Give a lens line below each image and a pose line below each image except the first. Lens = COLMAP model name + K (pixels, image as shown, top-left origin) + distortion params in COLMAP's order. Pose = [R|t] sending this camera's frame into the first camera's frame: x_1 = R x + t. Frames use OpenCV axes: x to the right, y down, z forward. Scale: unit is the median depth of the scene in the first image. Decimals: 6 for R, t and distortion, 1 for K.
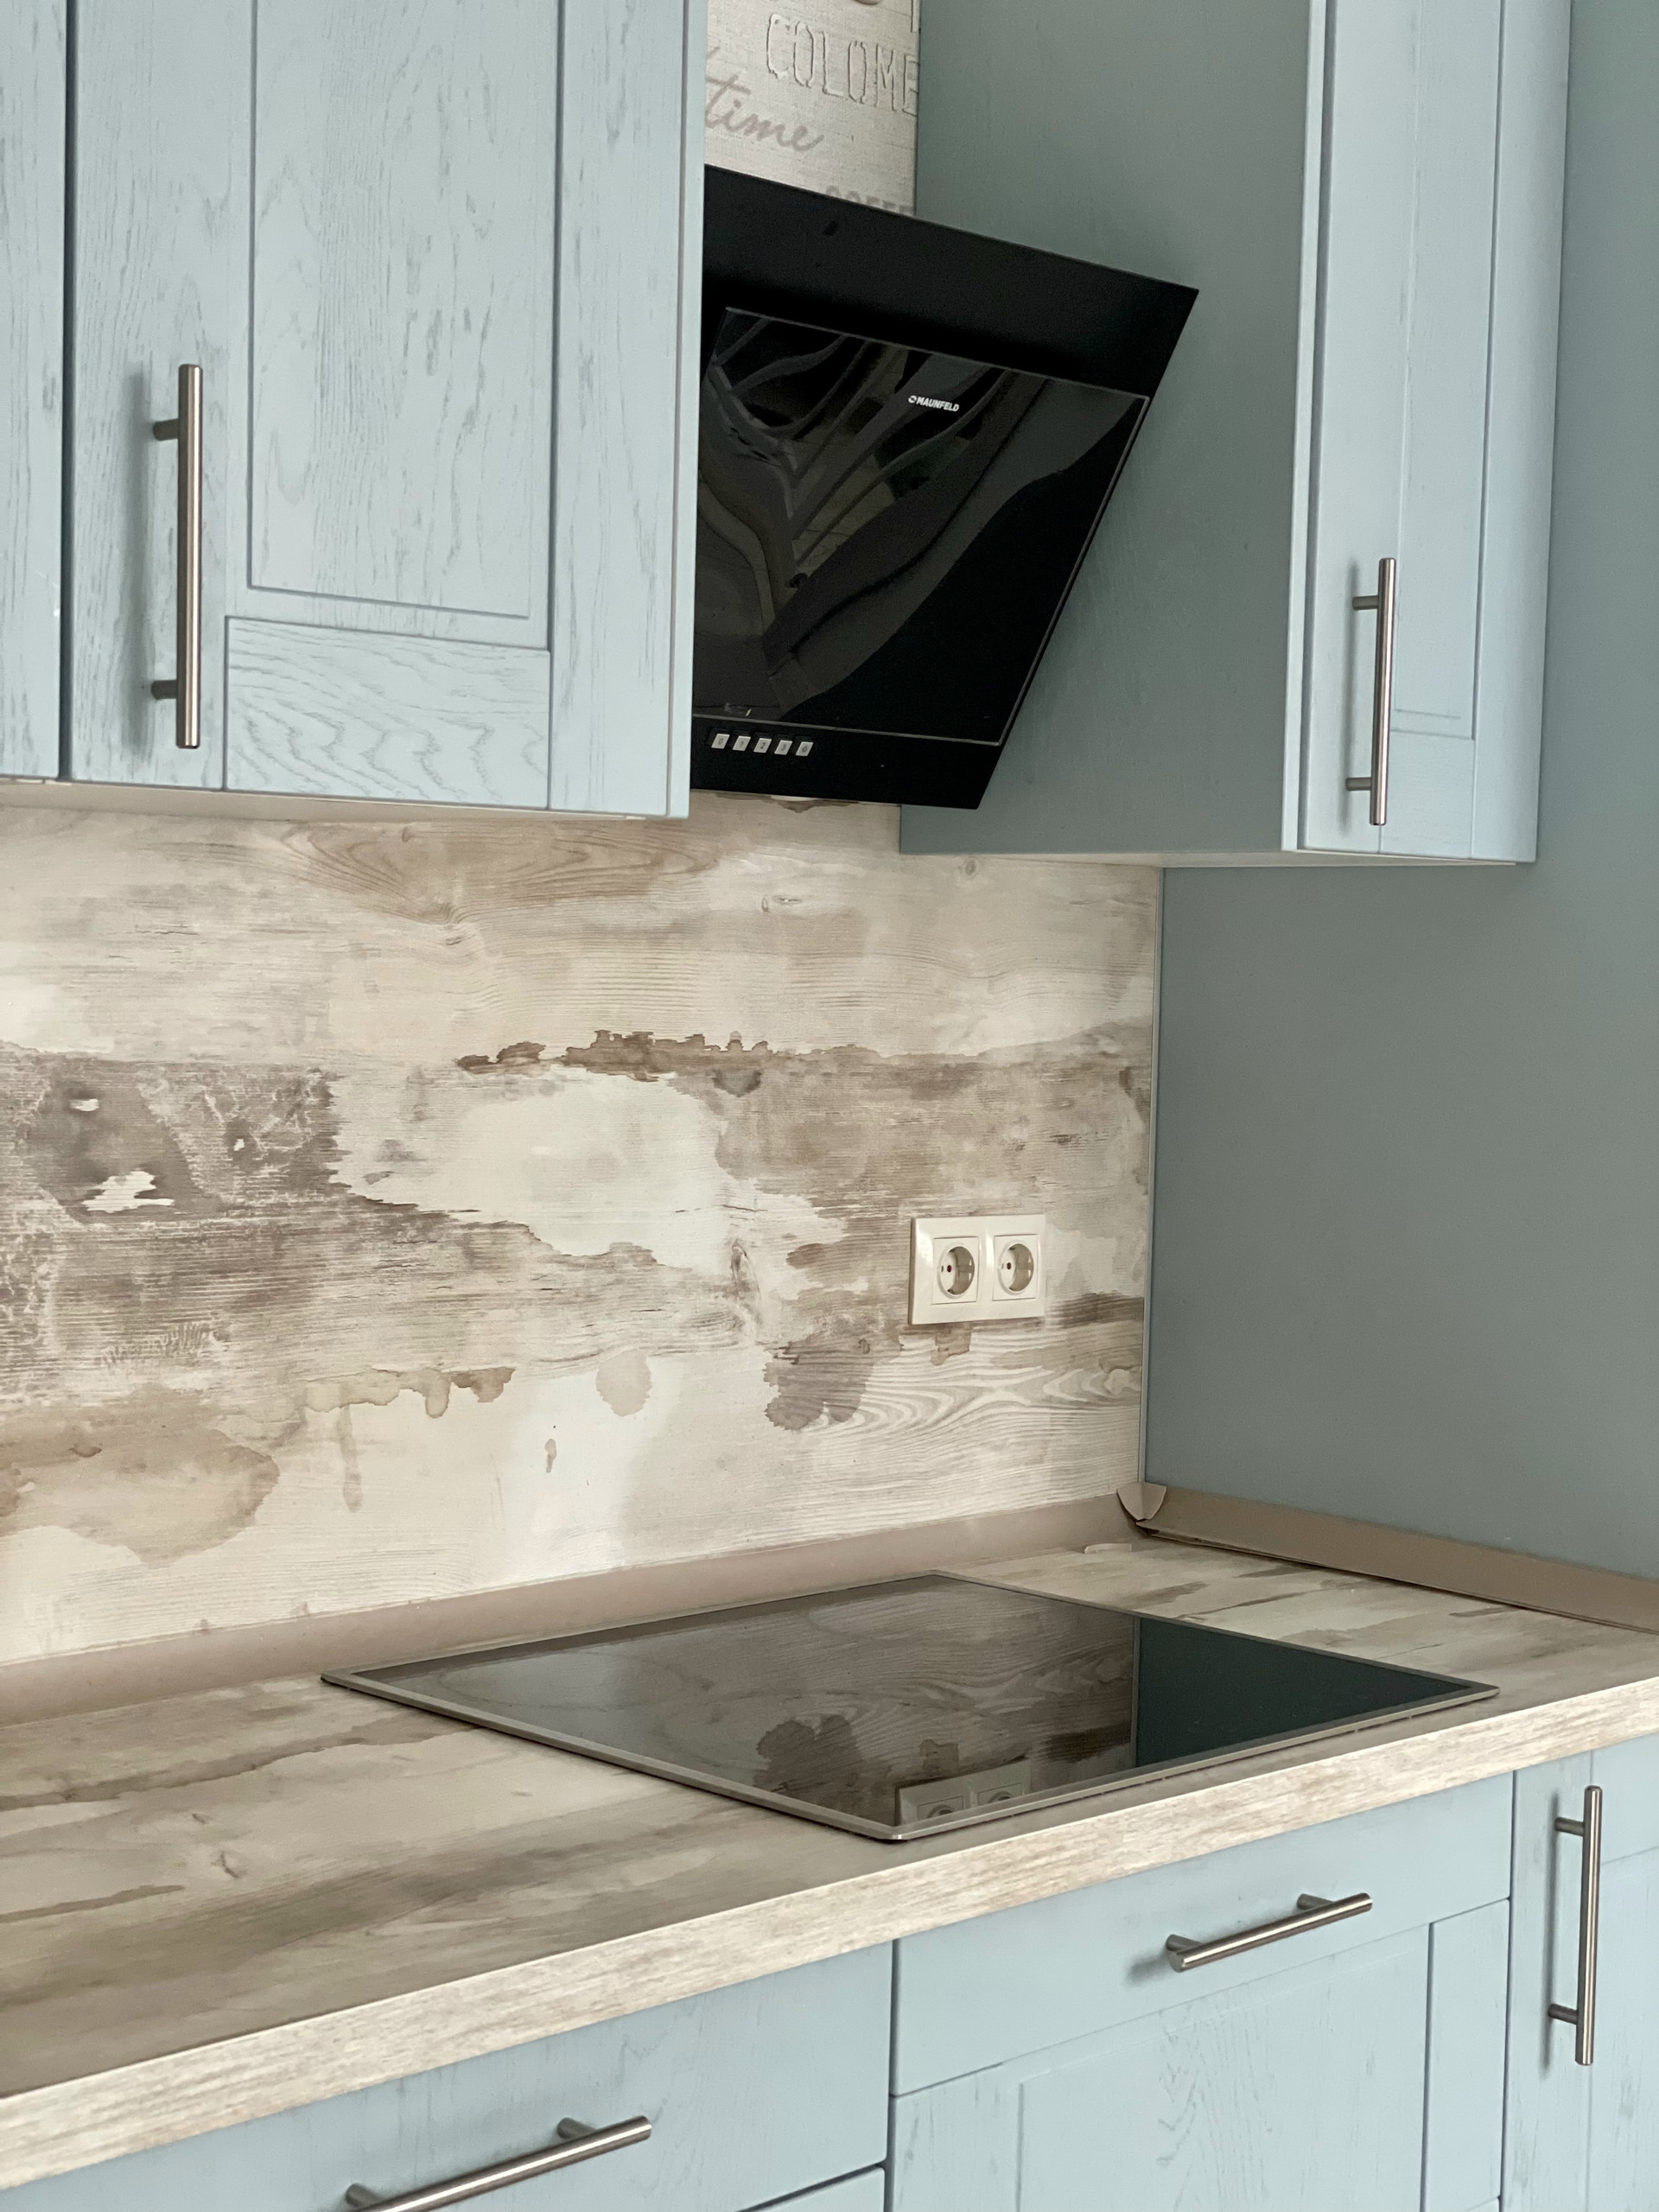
lens RADIAL K [[3323.2, 0, 832.8], [0, 3323.2, 1109.4], [0, 0, 1]] dist [0.031190, 0.000000]
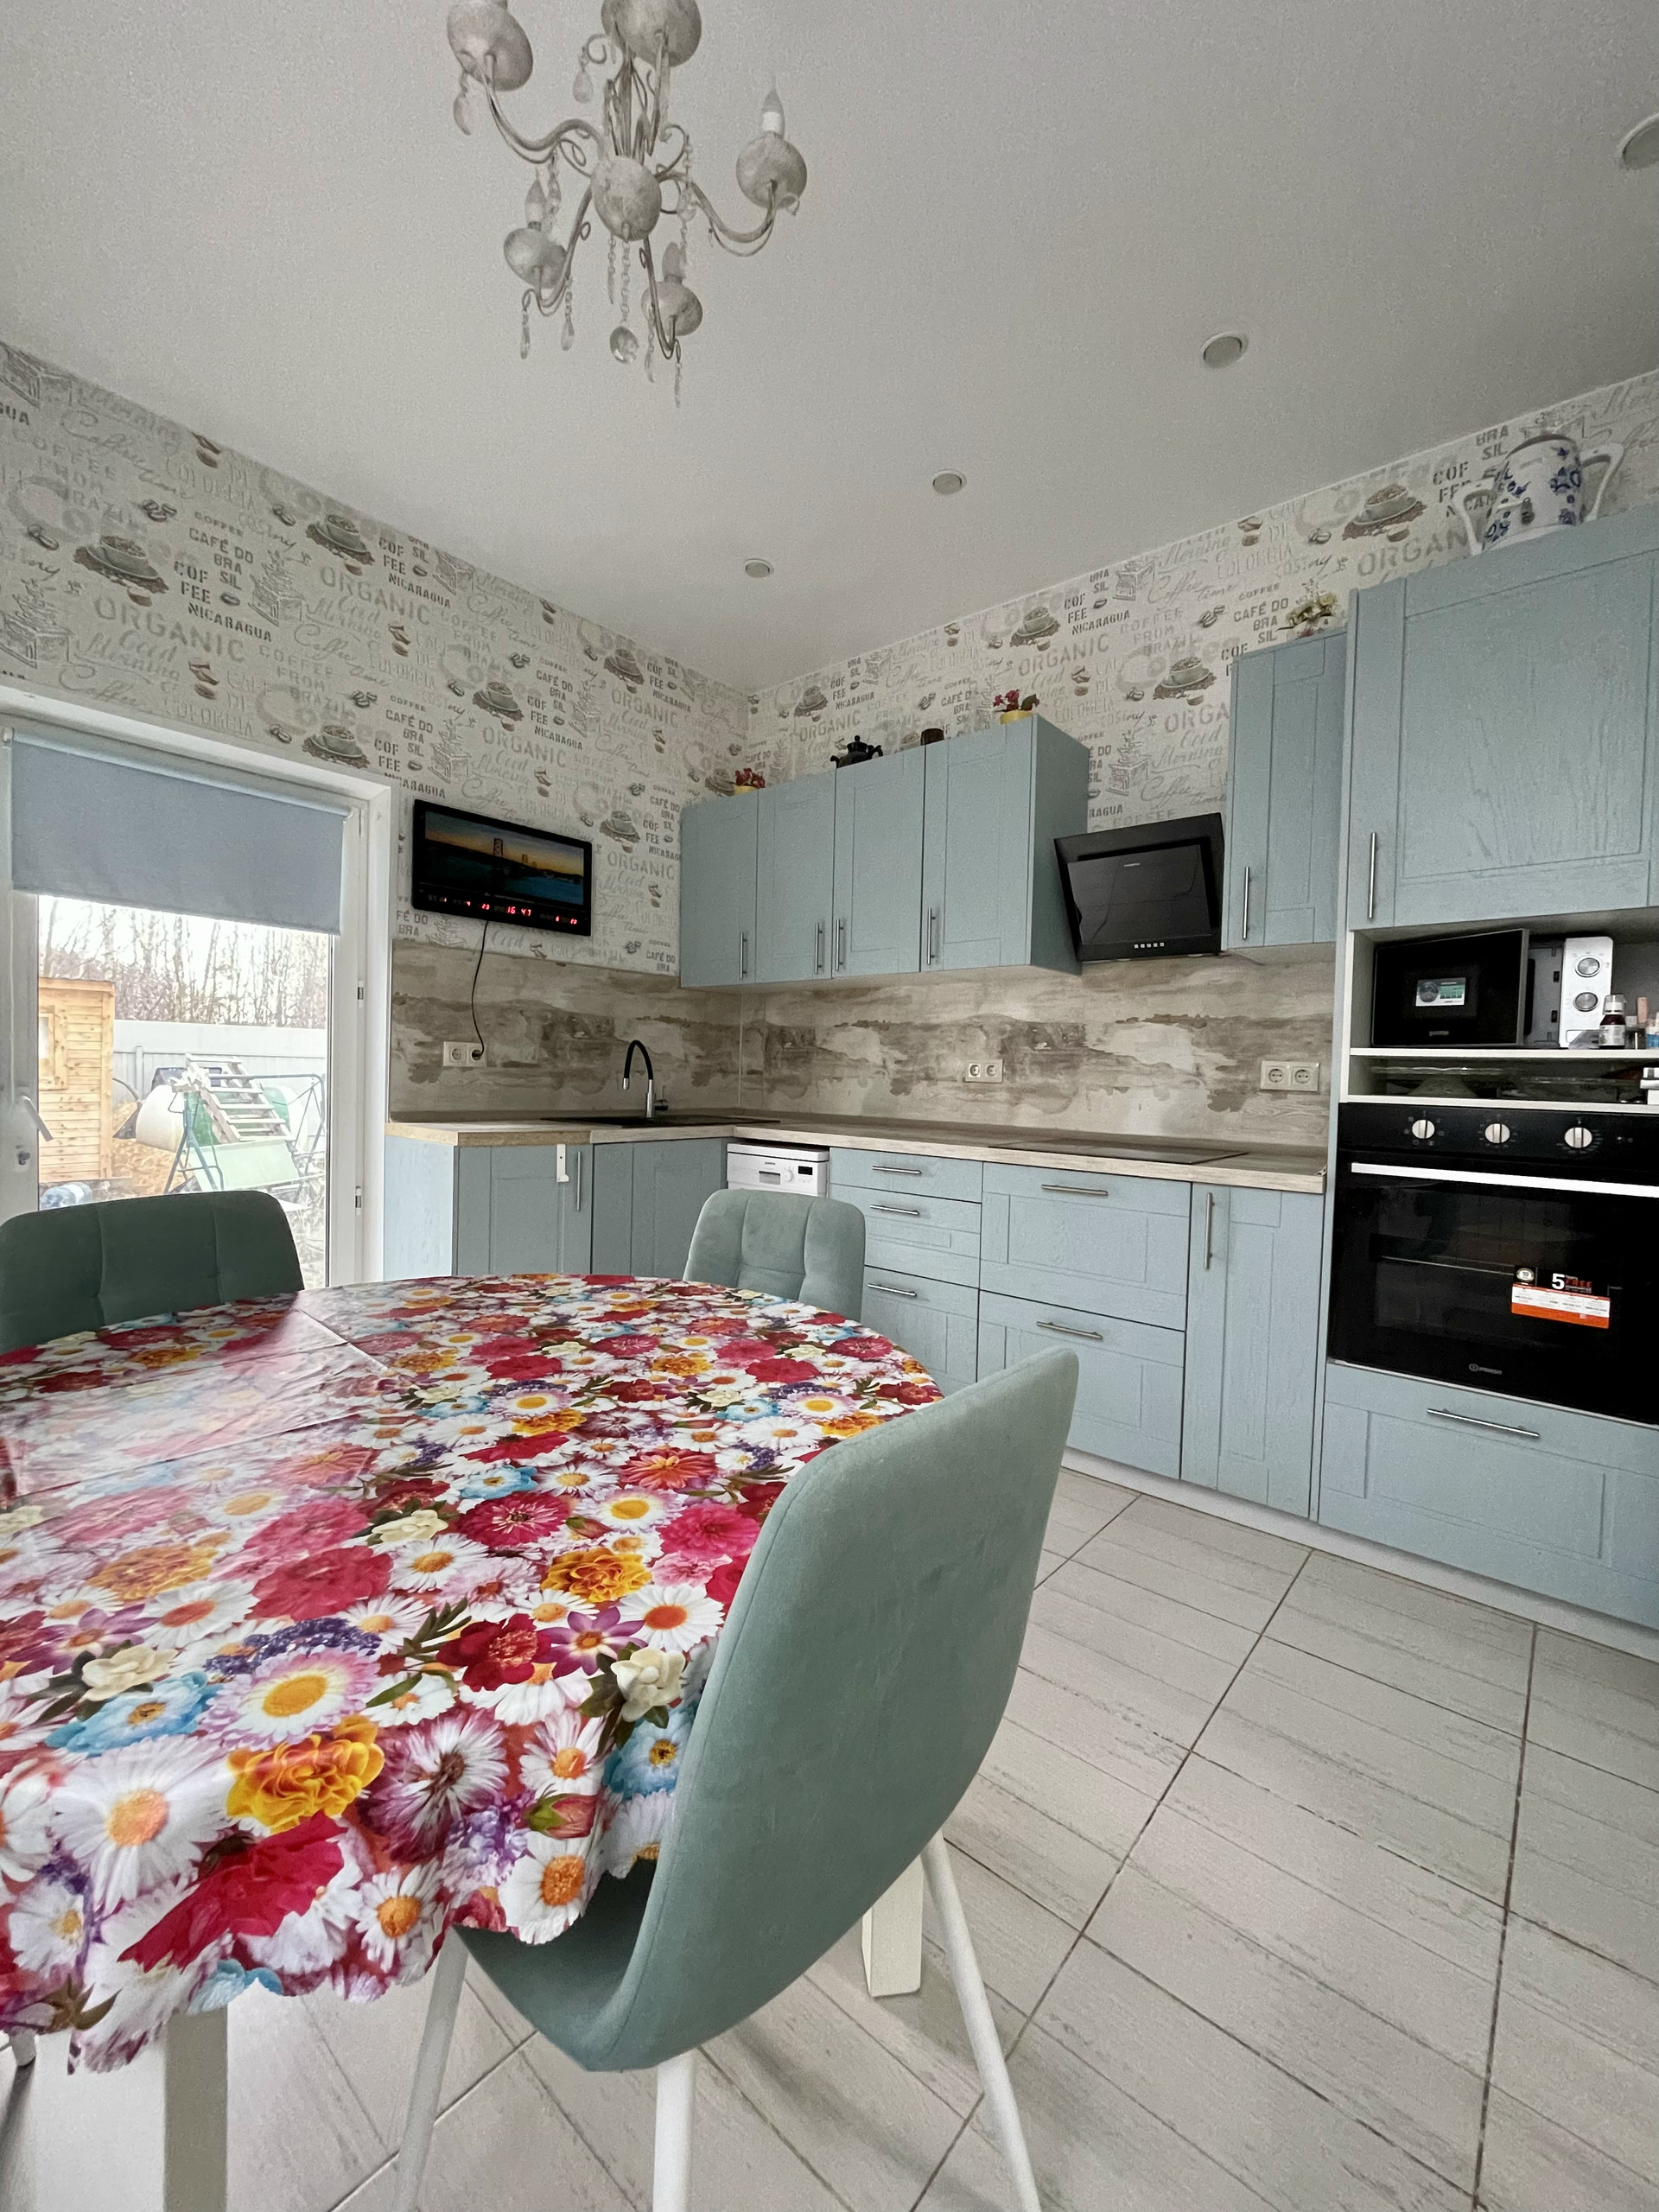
lens RADIAL K [[889.8, 0, 836.1], [0, 889.8, 1102.5], [0, 0, 1]] dist [-0.006319, -0.000615]
pose [[0.074824, 0.007593, -0.997168, 1.165137], [-0.070838, 0.997485, 0.002280, 0.130888], [0.994677, 0.070467, 0.075174, 0.512603]]
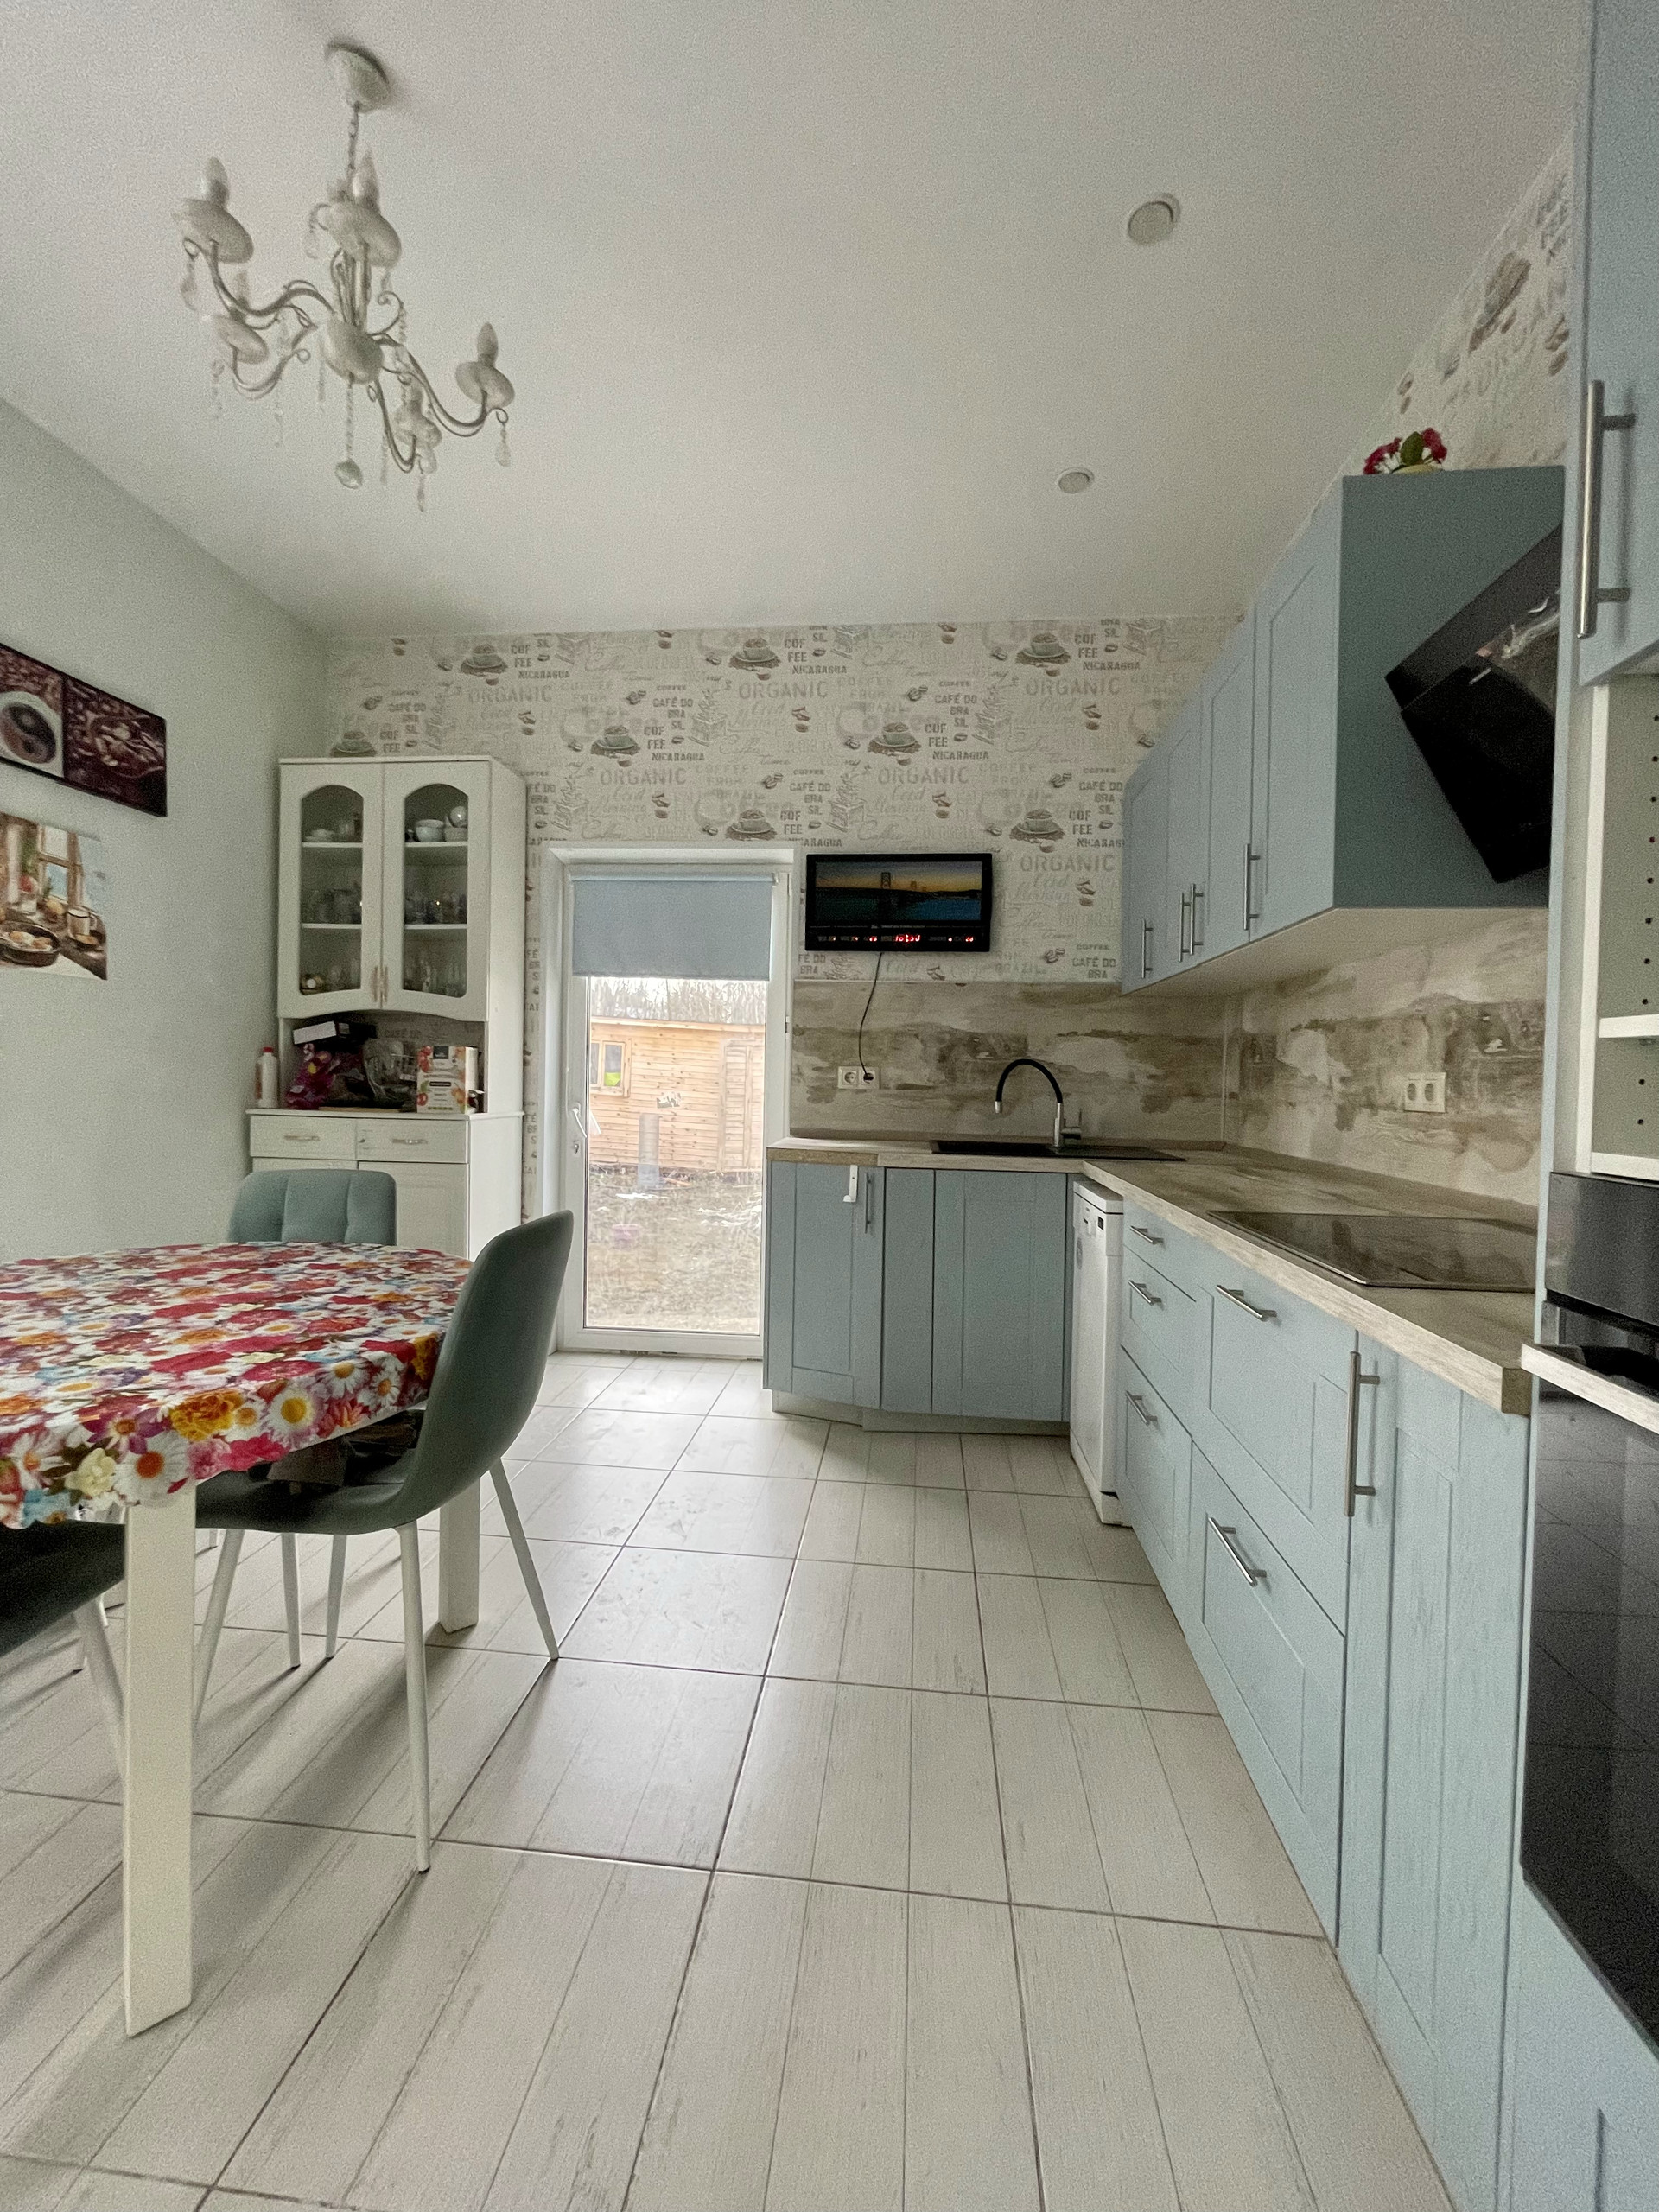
lens RADIAL K [[889.8, 0, 830.8], [0, 889.8, 1104.4], [0, 0, 1]] dist [-0.006319, -0.000615]
pose [[-0.779475, -0.024155, -0.625967, 0.712347], [-0.070418, 0.996301, 0.049242, 0.074826], [0.622462, 0.082462, -0.778293, 1.169643]]
